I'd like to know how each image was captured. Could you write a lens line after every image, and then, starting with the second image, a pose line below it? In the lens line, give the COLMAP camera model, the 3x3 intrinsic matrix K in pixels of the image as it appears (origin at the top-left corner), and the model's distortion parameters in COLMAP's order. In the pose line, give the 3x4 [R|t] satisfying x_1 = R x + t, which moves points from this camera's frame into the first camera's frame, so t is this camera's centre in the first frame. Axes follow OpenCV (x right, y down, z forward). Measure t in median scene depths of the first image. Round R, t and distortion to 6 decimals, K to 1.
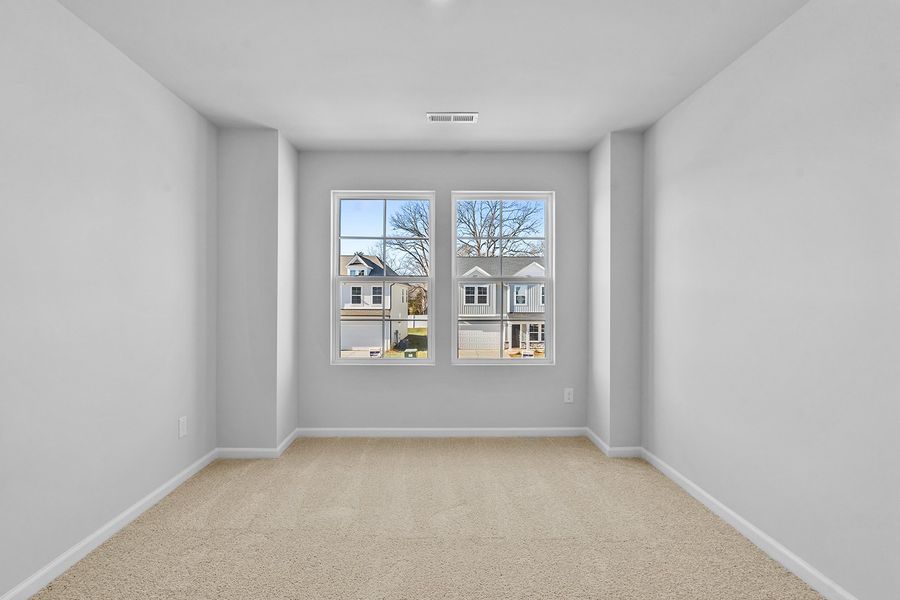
lens RADIAL K [[416.9, 0, 446.5], [0, 416.9, 293.8], [0, 0, 1]] dist [0.001622, 0.000334]
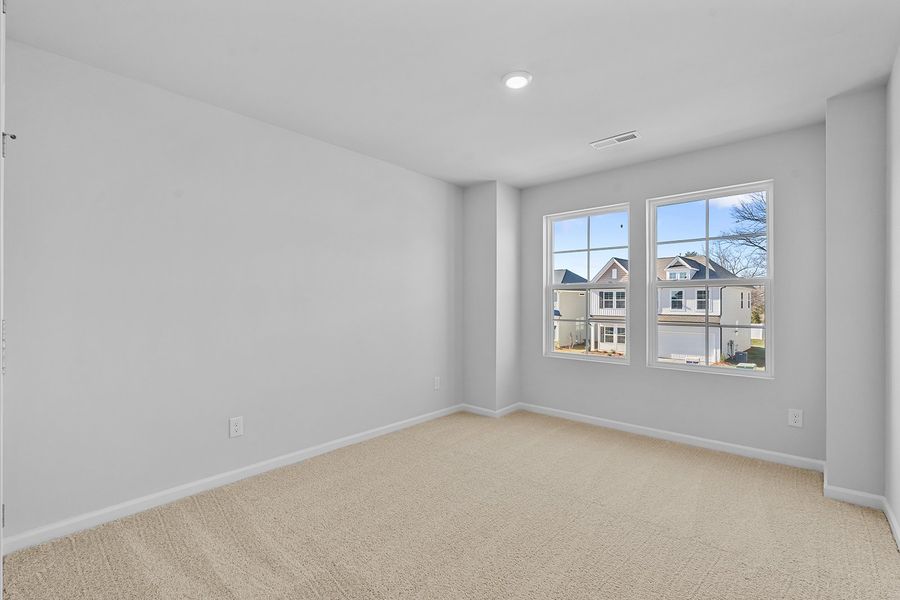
lens RADIAL K [[404.3, 0, 451.3], [0, 404.3, 295.0], [0, 0, 1]] dist [-0.000356, -0.000025]
pose [[0.733223, -0.013229, -0.679860, 0.341115], [0.006926, 0.999904, -0.011987, 0.000680], [0.679953, 0.004080, 0.733244, -0.071777]]
